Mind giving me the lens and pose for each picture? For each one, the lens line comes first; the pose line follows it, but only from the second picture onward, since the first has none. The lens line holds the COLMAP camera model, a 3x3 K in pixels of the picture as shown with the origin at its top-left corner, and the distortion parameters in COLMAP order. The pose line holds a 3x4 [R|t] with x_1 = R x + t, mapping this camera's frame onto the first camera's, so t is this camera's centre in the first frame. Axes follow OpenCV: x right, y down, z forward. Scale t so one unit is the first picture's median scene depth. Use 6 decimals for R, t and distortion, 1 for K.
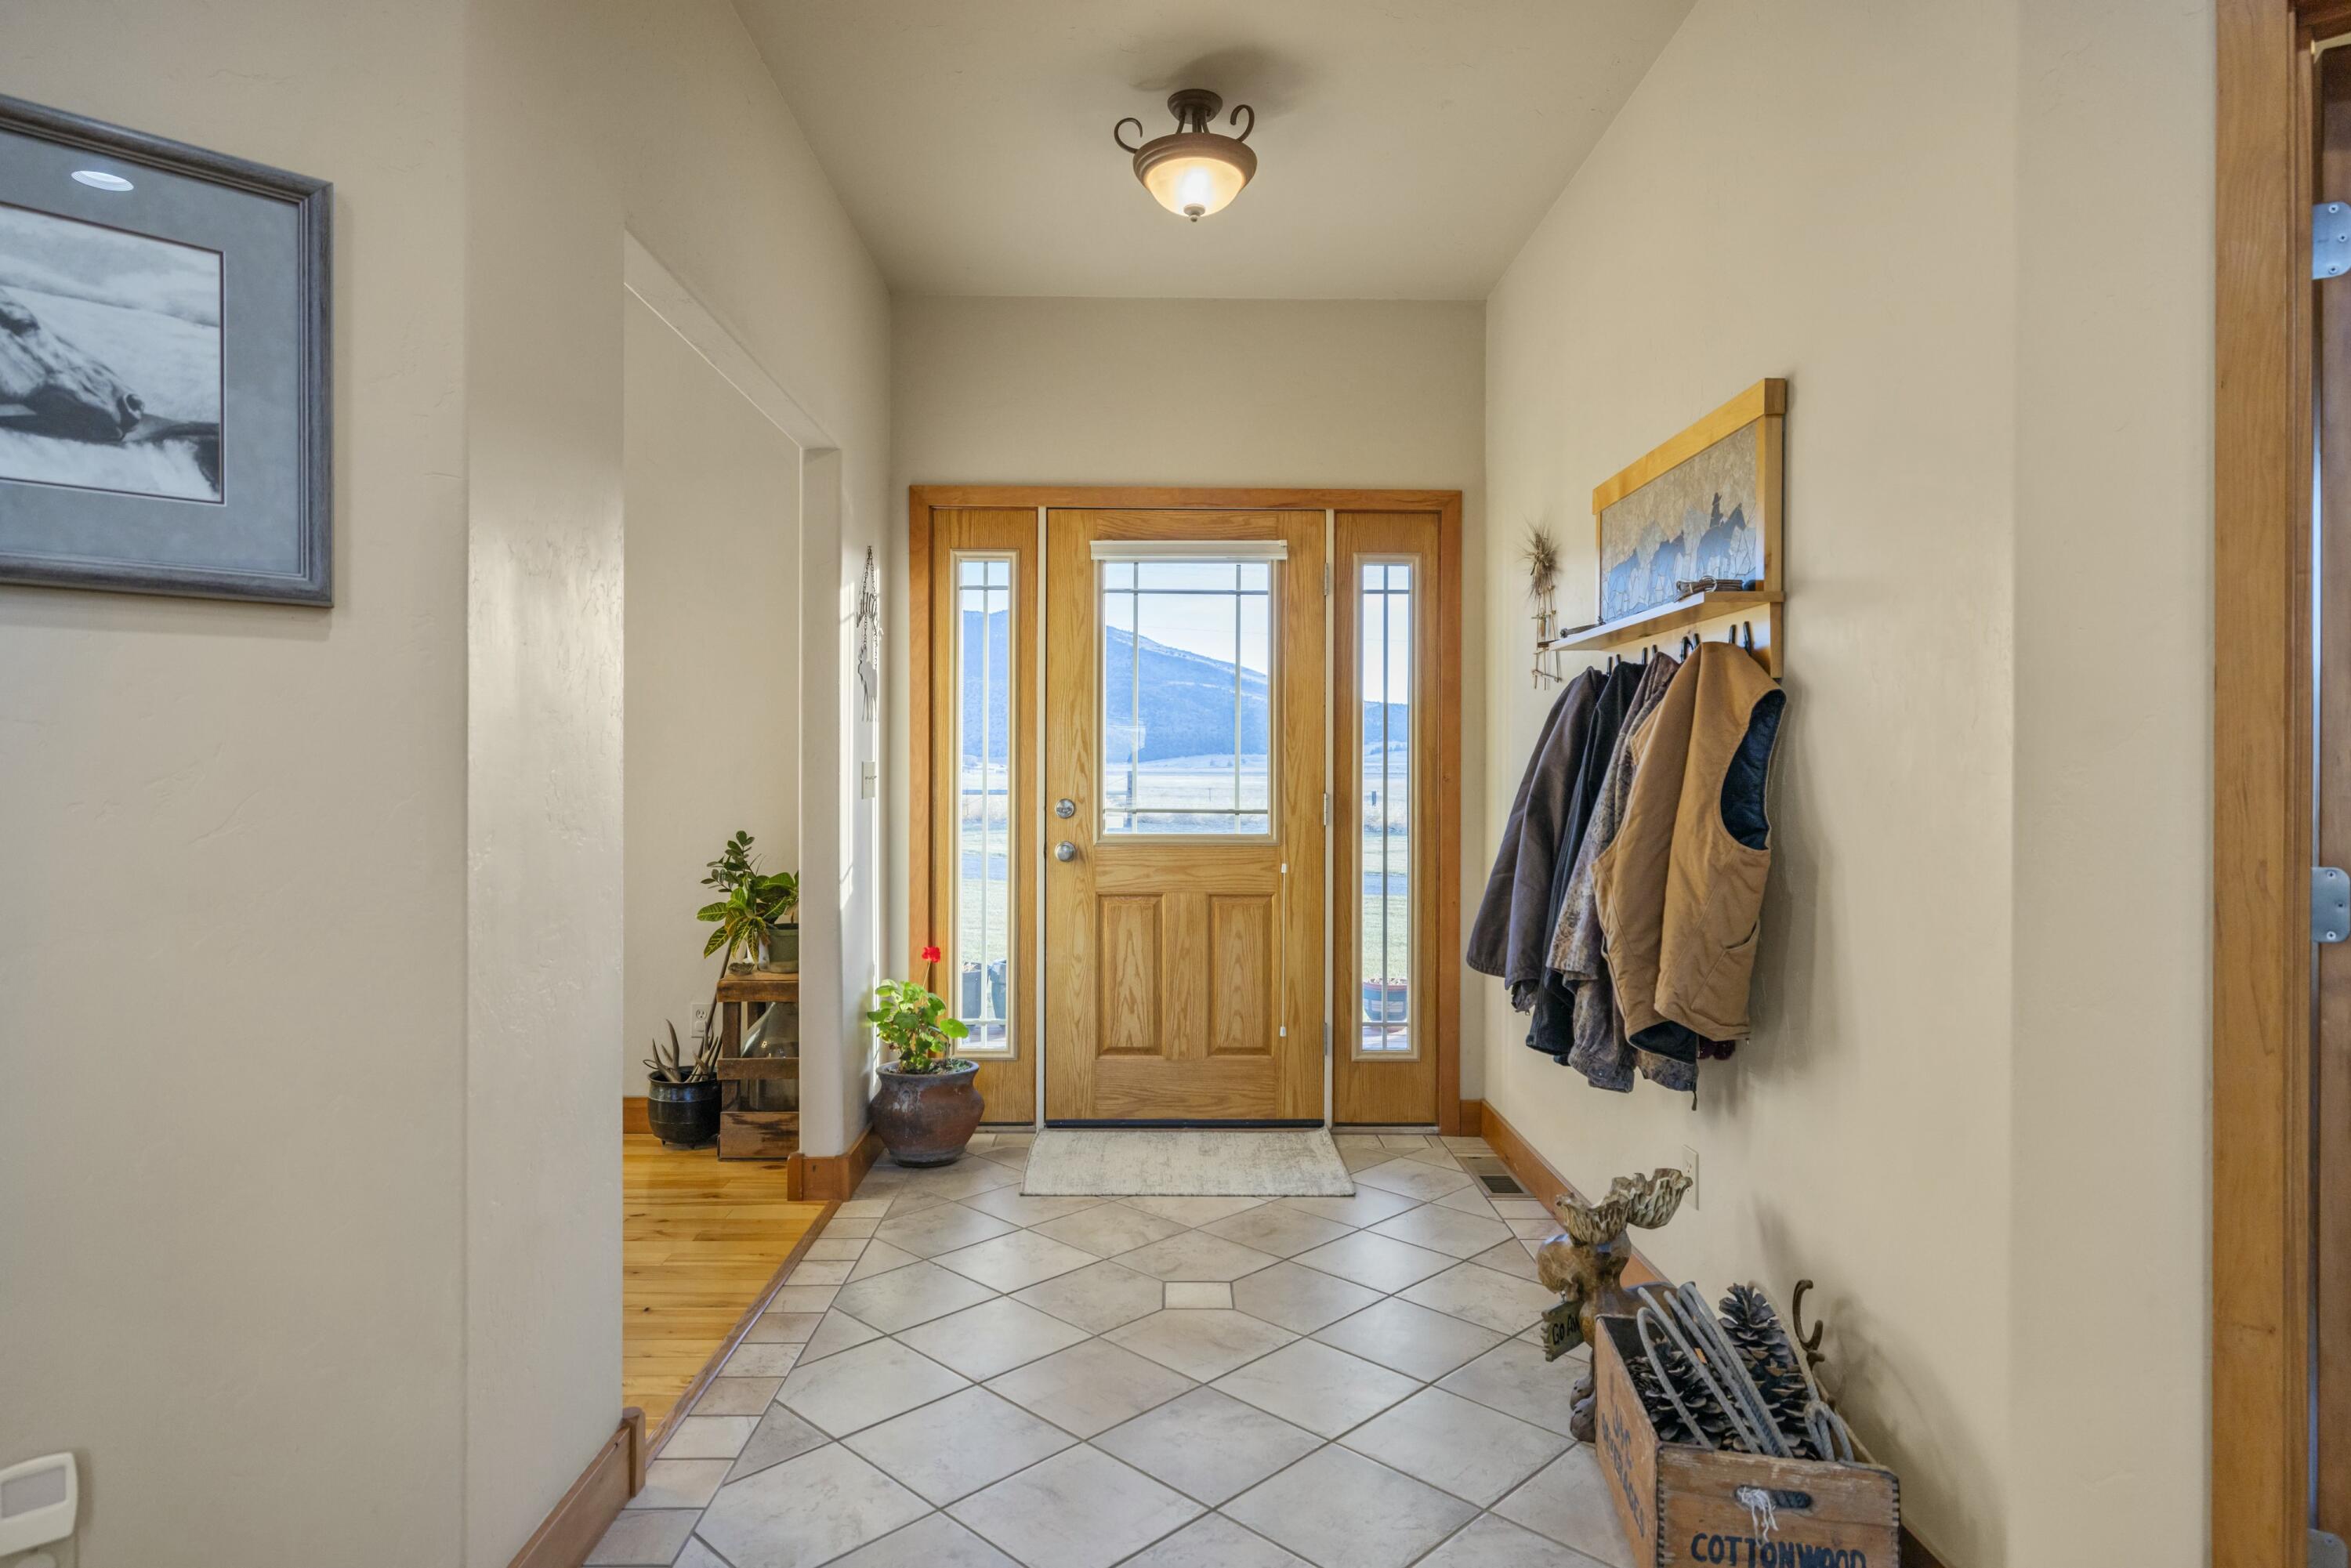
lens RADIAL K [[1367.1, 0, 1175.5], [0, 1367.1, 784.0], [0, 0, 1]] dist [-0.001074, -0.000545]
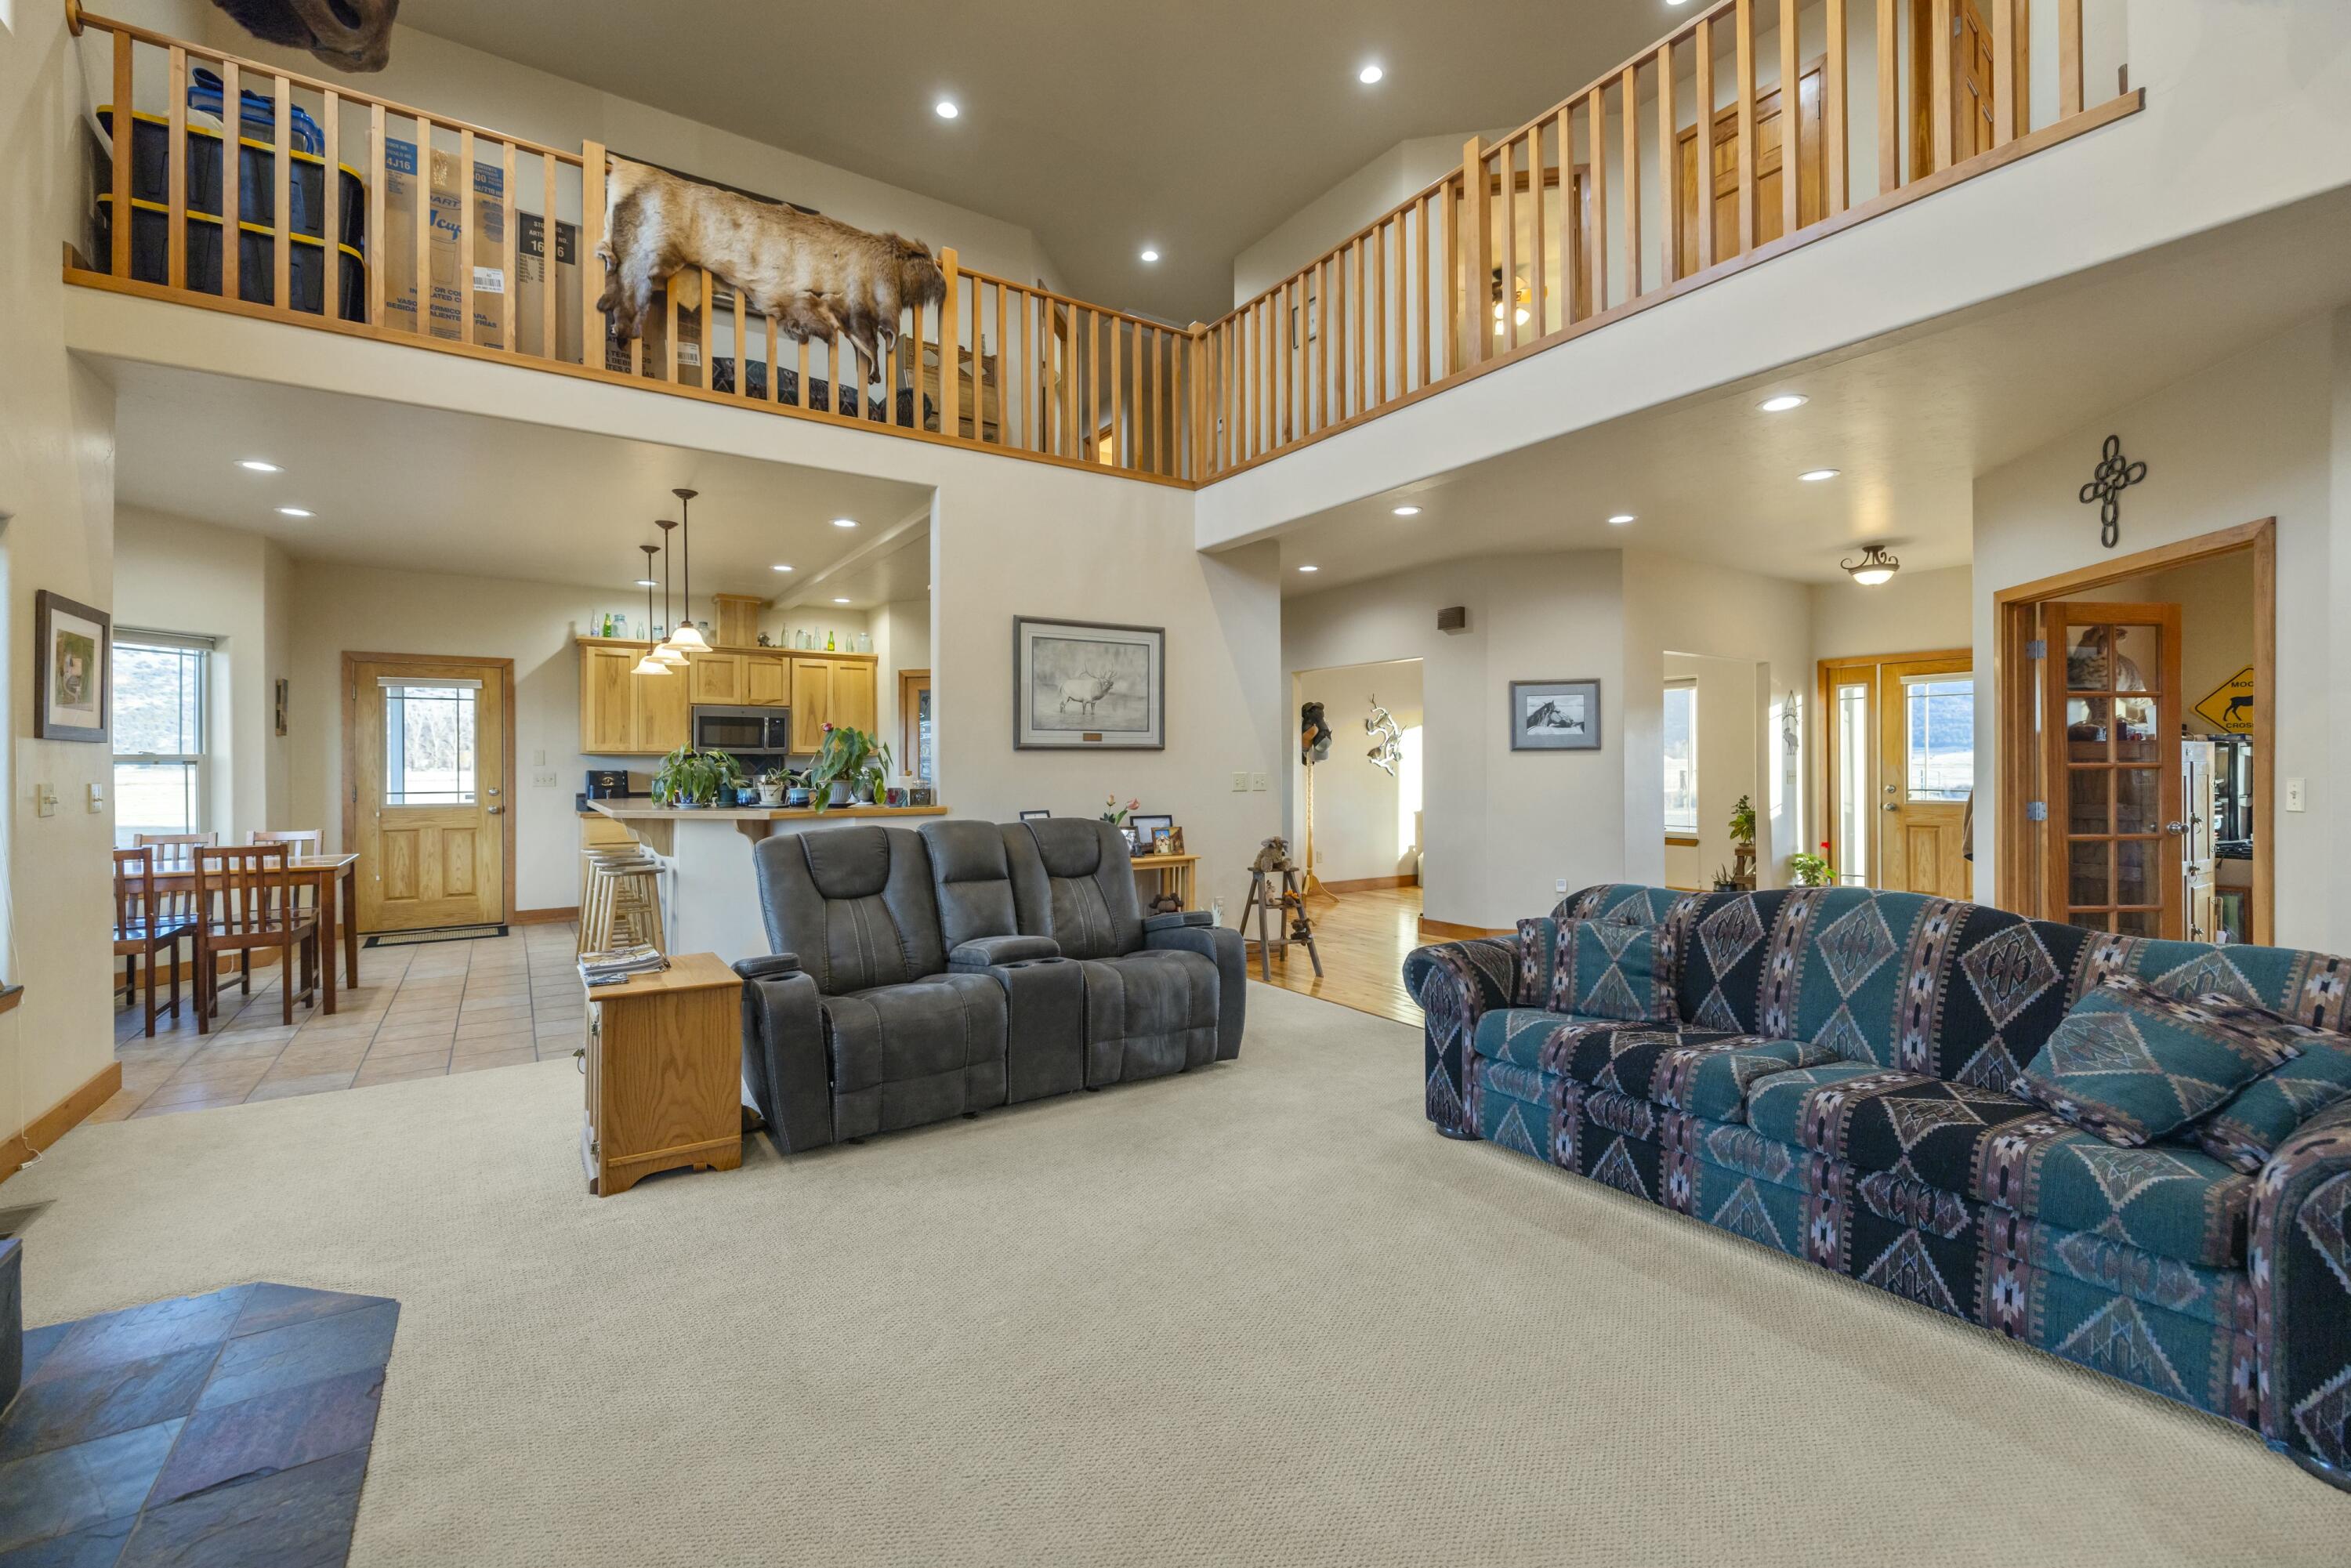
lens RADIAL K [[975.0, 0, 1175.5], [0, 975.0, 784.0], [0, 0, 1]] dist [0.000474, 0.000029]
pose [[0.552618, 0.018130, -0.833237, 0.678993], [-0.003246, 0.999803, 0.019602, -0.020600], [0.833428, -0.008127, 0.552568, -1.032258]]
